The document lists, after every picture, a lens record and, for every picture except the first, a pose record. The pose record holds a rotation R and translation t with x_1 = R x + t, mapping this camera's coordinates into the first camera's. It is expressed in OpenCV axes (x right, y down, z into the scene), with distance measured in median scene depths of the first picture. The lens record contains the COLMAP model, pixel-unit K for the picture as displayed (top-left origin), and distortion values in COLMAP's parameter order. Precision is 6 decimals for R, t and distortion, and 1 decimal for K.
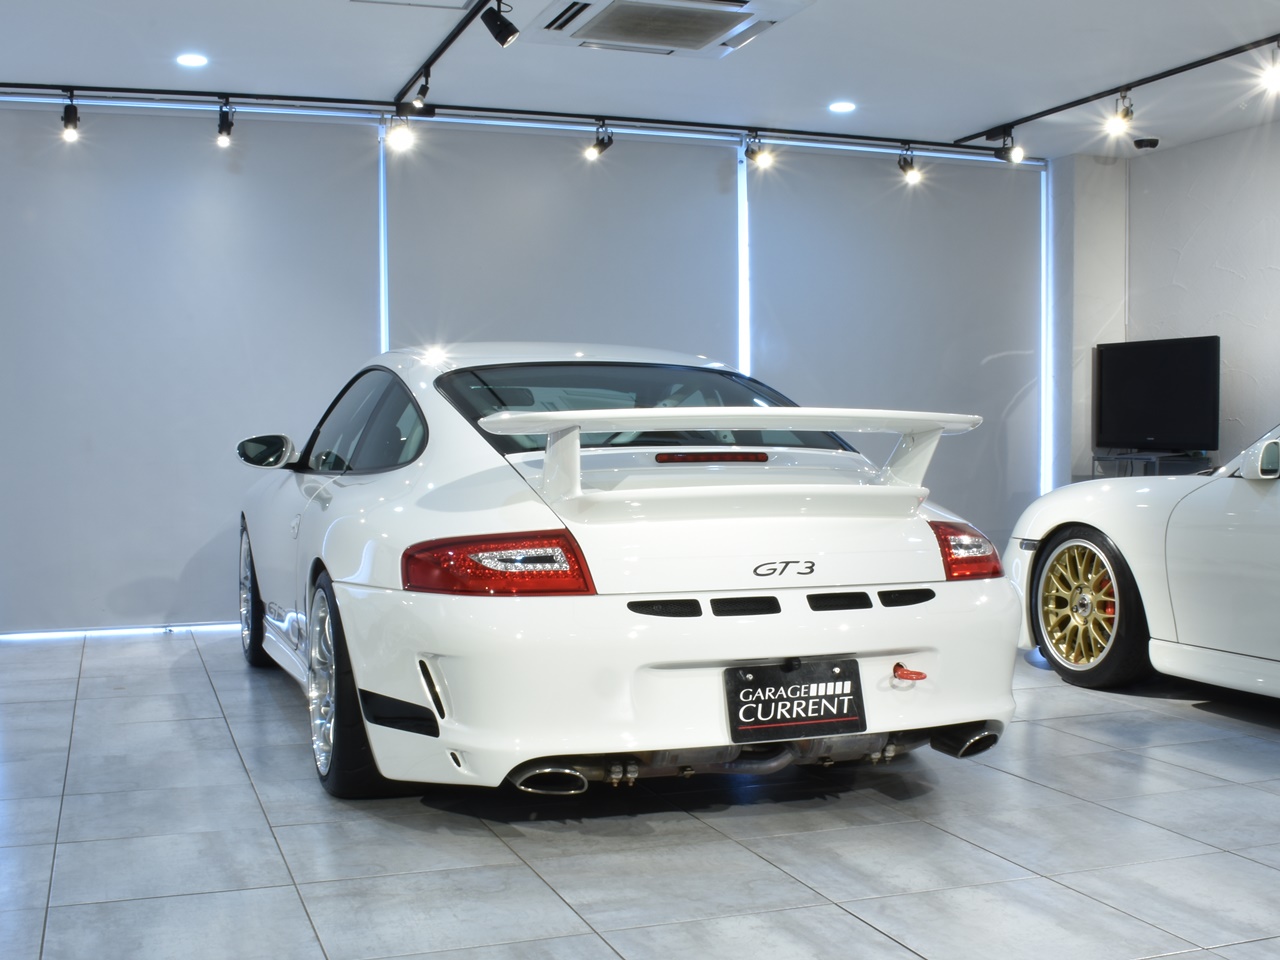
lens RADIAL K [[1433.1, 0, 551.0], [0, 1433.1, 484.5], [0, 0, 1]] dist [-0.017135, -0.000604]
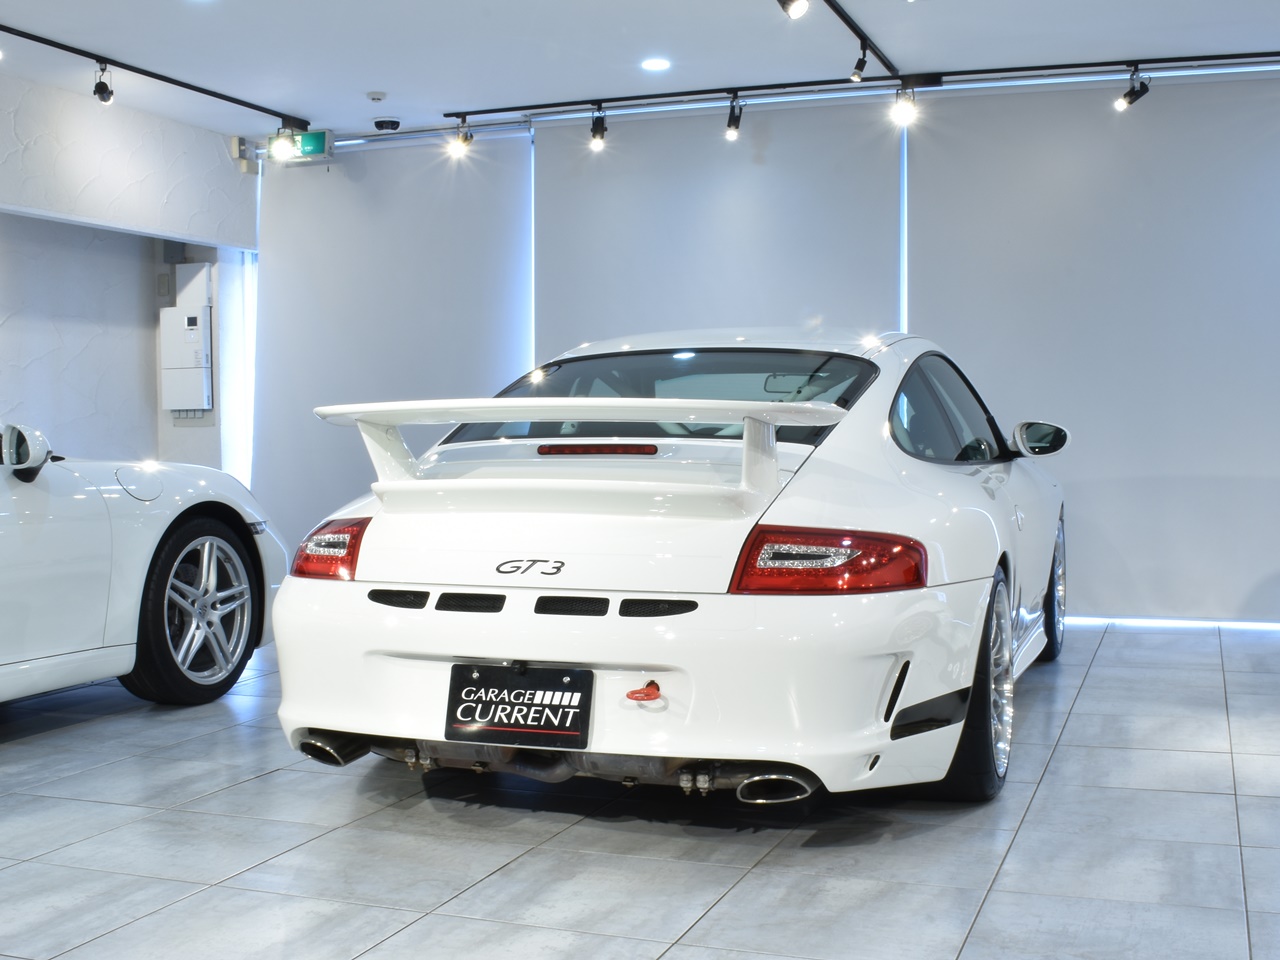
lens RADIAL K [[1463.5, 0, 640.0], [0, 1463.5, 480.0], [0, 0, 1]] dist [-0.103445, -0.012122]
pose [[0.778477, 0.017859, -0.627418, 0.831227], [-0.015247, 0.999838, 0.009543, -0.009397], [0.627487, 0.002137, 0.778624, 0.293945]]
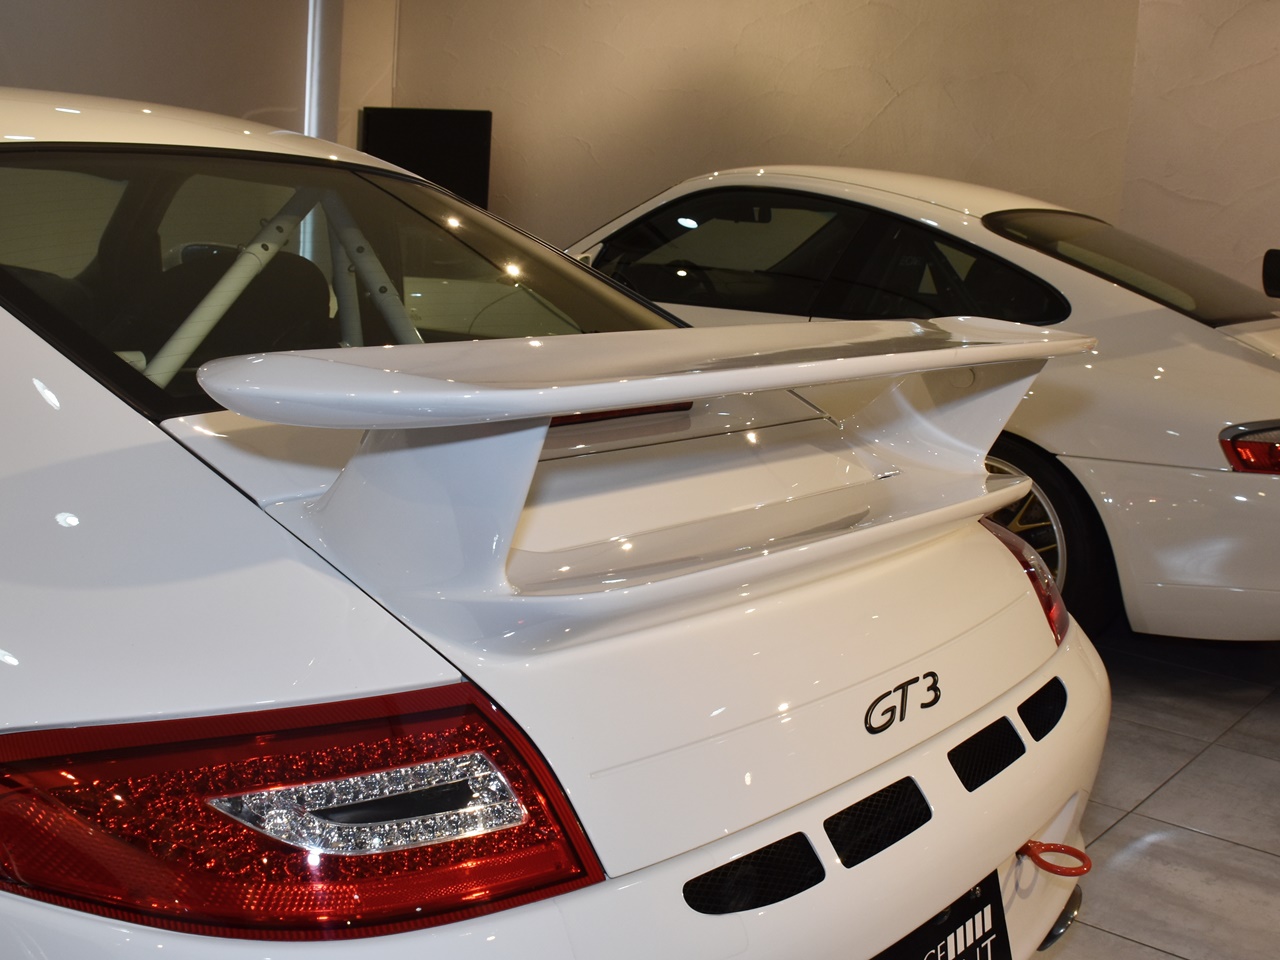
lens RADIAL K [[1463.5, 0, 640.0], [0, 1463.5, 480.0], [0, 0, 1]] dist [-0.103445, -0.012122]
pose [[0.827226, -0.048537, 0.559769, -0.152339], [-0.045032, 0.987330, 0.152158, -0.073744], [-0.560062, -0.151077, 0.814559, 0.695015]]
